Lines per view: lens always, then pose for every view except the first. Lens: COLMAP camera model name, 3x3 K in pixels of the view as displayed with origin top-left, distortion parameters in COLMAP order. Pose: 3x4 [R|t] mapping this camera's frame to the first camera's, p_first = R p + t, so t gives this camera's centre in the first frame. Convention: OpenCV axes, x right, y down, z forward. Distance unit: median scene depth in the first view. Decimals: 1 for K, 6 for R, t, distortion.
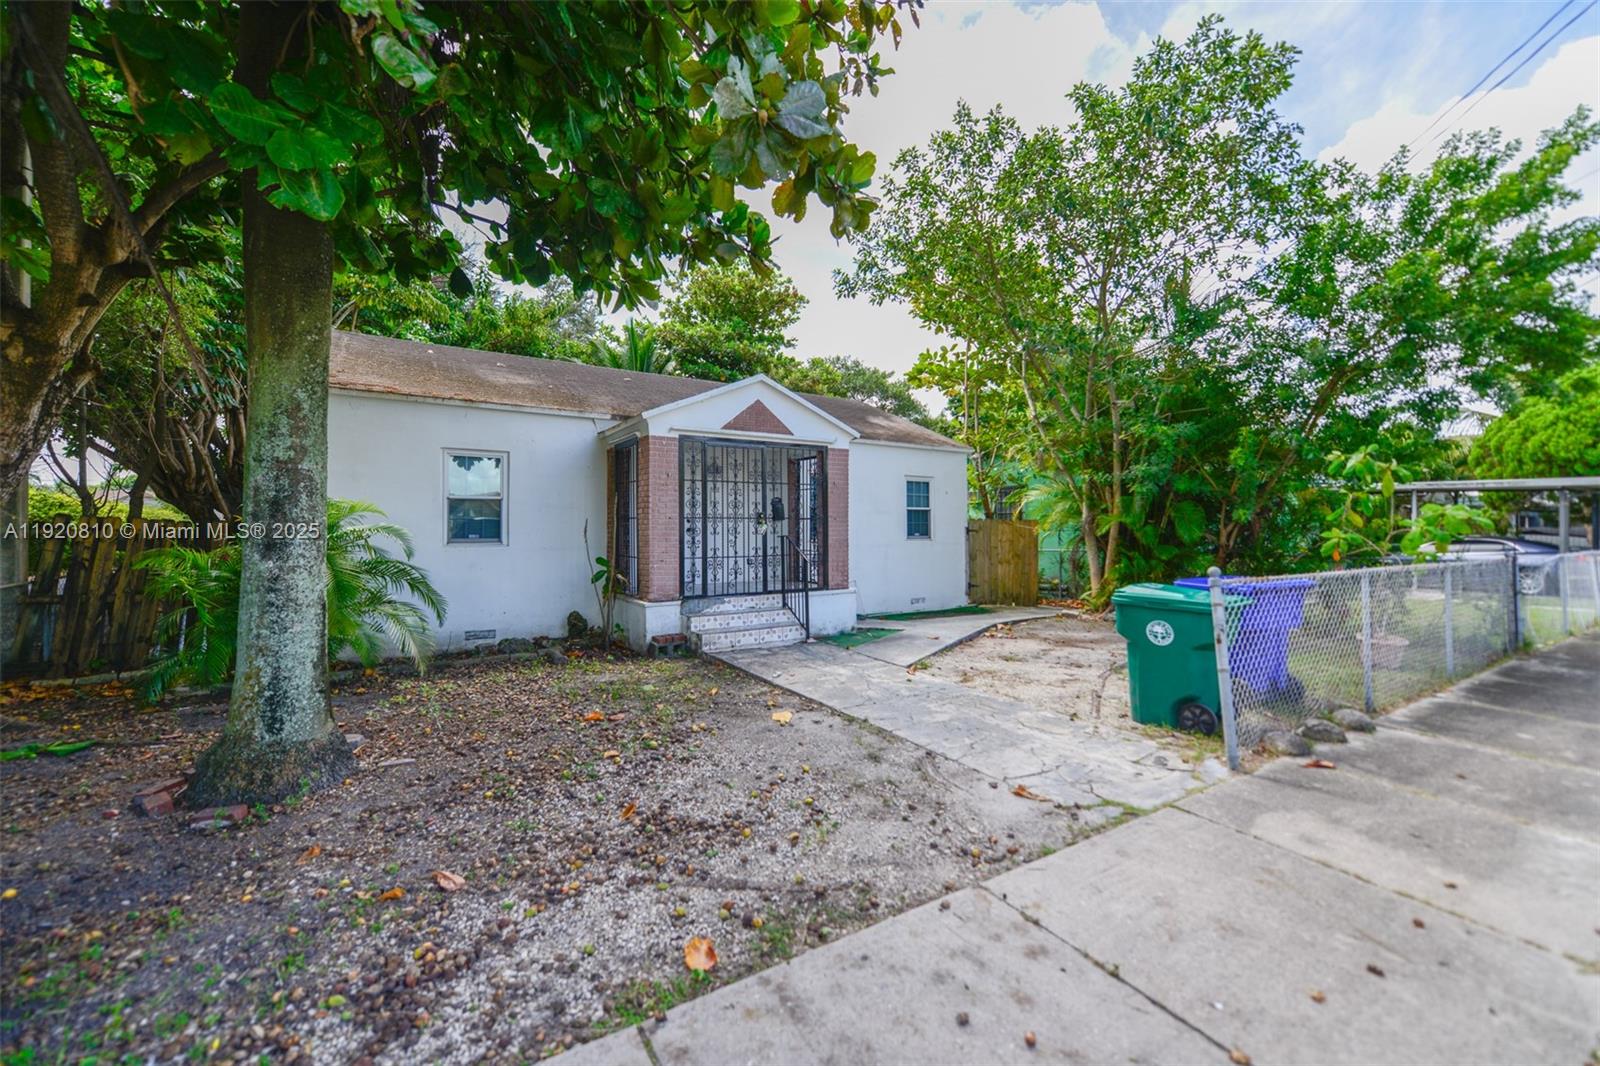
lens RADIAL K [[639.0, 0, 790.7], [0, 639.0, 525.2], [0, 0, 1]] dist [0.000685, -0.001957]
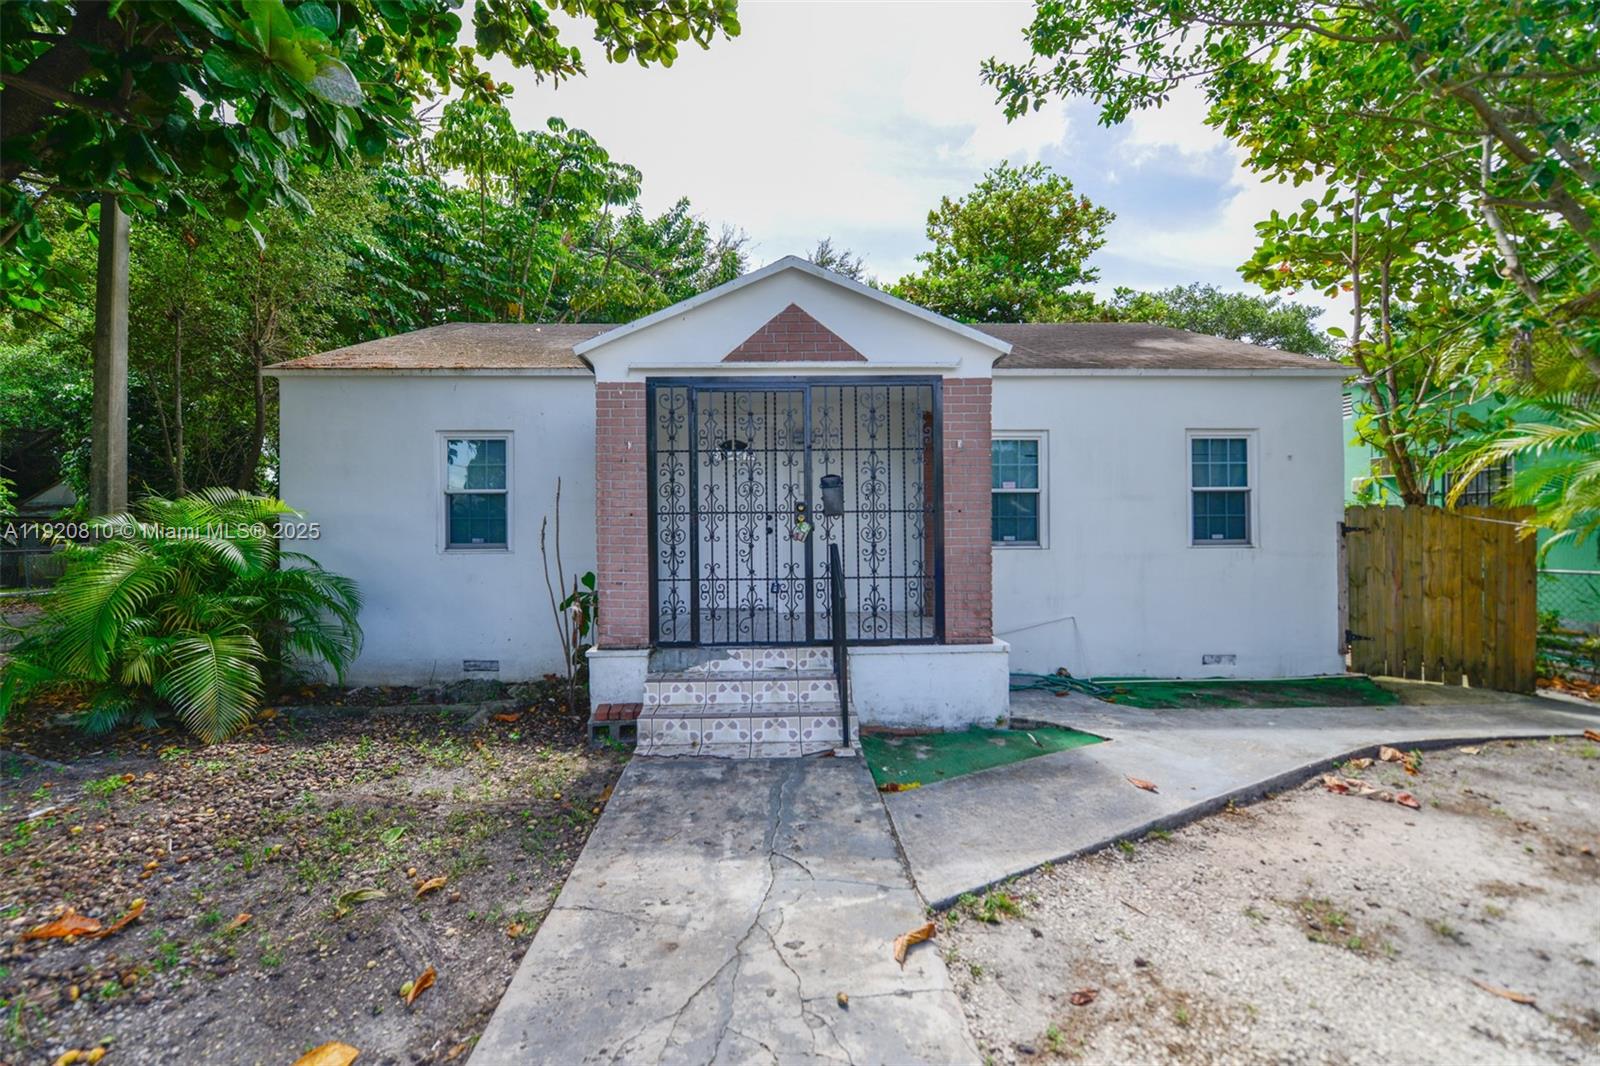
lens RADIAL K [[639.0, 0, 807.7], [0, 639.0, 522.6], [0, 0, 1]] dist [0.000685, -0.001957]
pose [[0.862955, -0.008666, -0.505207, 0.241374], [0.010304, 0.999947, 0.000448, -0.001728], [0.505176, -0.005592, 0.862998, 0.500033]]
